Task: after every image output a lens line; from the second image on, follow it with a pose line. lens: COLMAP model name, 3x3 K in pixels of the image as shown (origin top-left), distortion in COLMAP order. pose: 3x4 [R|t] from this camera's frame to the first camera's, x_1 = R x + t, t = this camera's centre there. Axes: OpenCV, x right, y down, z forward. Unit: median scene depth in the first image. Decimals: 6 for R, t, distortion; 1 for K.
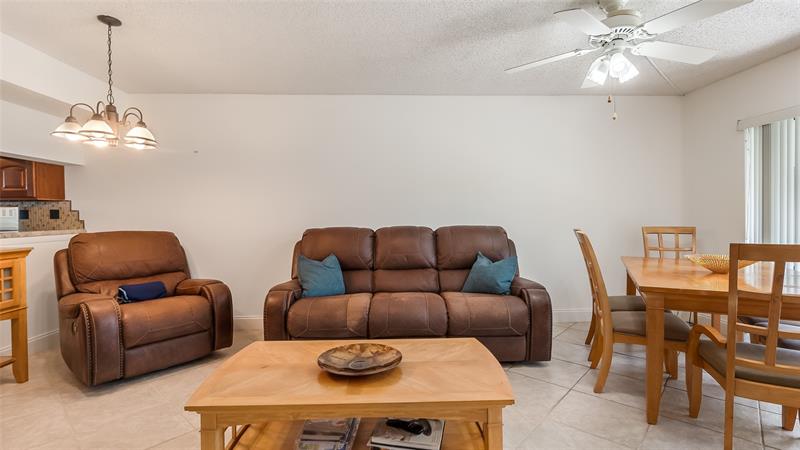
lens RADIAL K [[372.4, 0, 401.6], [0, 372.4, 222.7], [0, 0, 1]] dist [-0.005992, 0.000756]
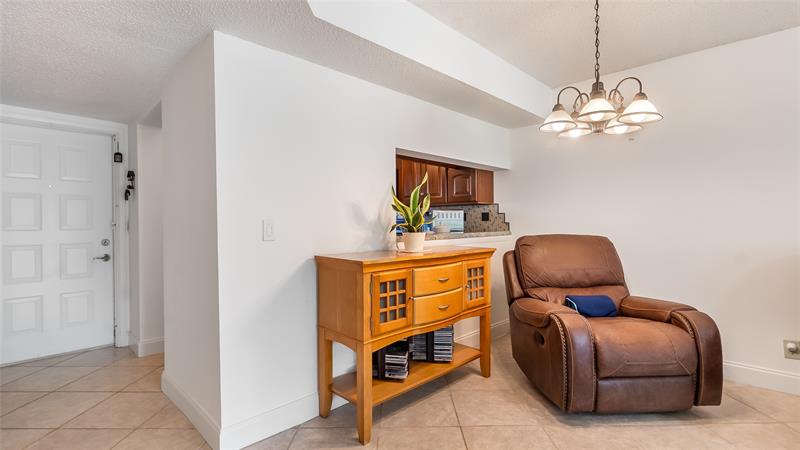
lens RADIAL K [[372.4, 0, 399.4], [0, 372.4, 225.0], [0, 0, 1]] dist [-0.005992, 0.000756]
pose [[0.672636, 0.009008, -0.739919, -0.374668], [-0.011684, 0.999931, 0.001552, 0.003361], [0.739881, 0.007601, 0.672695, 0.097676]]
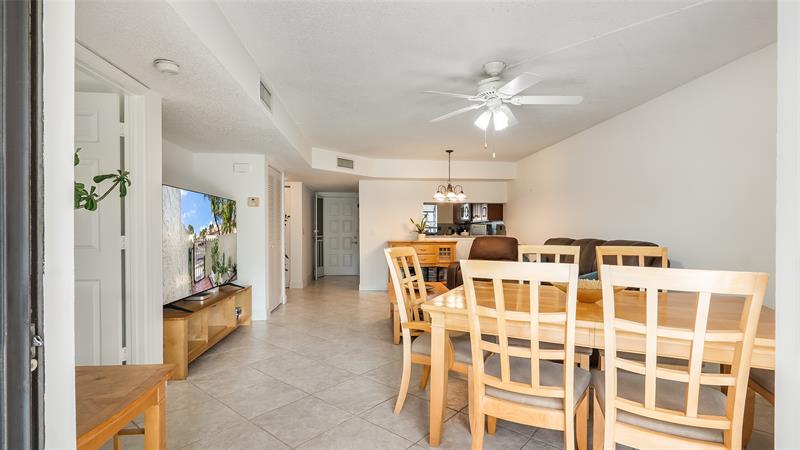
lens RADIAL K [[372.4, 0, 397.5], [0, 372.4, 230.2], [0, 0, 1]] dist [-0.005992, 0.000756]
pose [[0.031515, 0.006489, -0.999482, 1.380203], [-0.018696, 0.999808, 0.005902, -0.013955], [0.999328, 0.018500, 0.031630, 0.465280]]
